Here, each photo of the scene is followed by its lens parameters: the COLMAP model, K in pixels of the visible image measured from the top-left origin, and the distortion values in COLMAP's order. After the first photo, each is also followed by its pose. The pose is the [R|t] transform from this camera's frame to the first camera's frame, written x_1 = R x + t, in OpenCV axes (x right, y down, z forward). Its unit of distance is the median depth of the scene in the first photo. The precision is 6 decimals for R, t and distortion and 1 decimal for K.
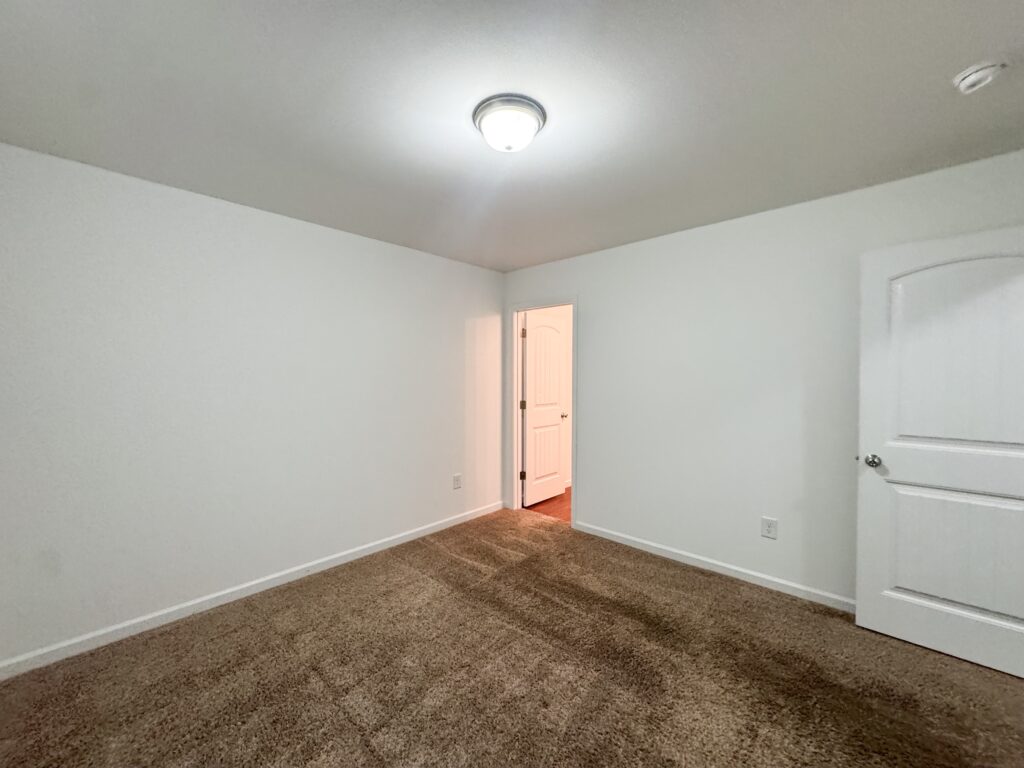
lens RADIAL K [[407.0, 0, 510.1], [0, 407.0, 384.3], [0, 0, 1]] dist [0.000085, 0.000119]
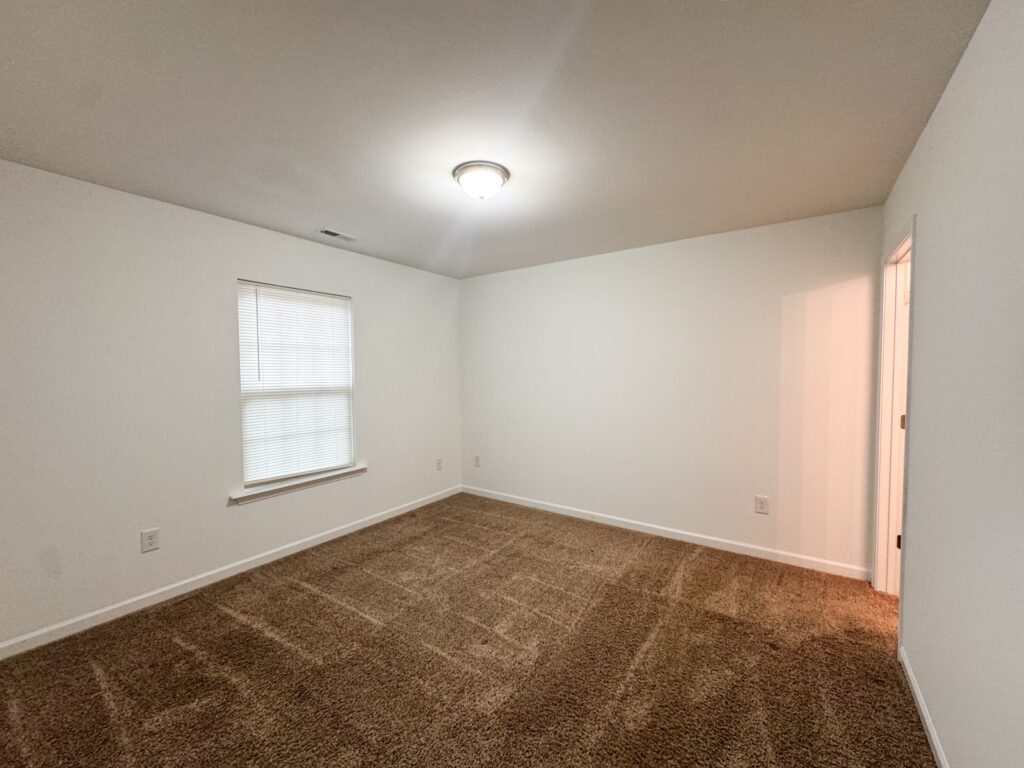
lens RADIAL K [[407.0, 0, 510.1], [0, 407.0, 384.3], [0, 0, 1]] dist [0.000085, 0.000119]
pose [[0.152102, 0.038664, -0.987608, 0.634917], [-0.016332, 0.999196, 0.036602, -0.018605], [0.988230, 0.010563, 0.152611, 0.436907]]
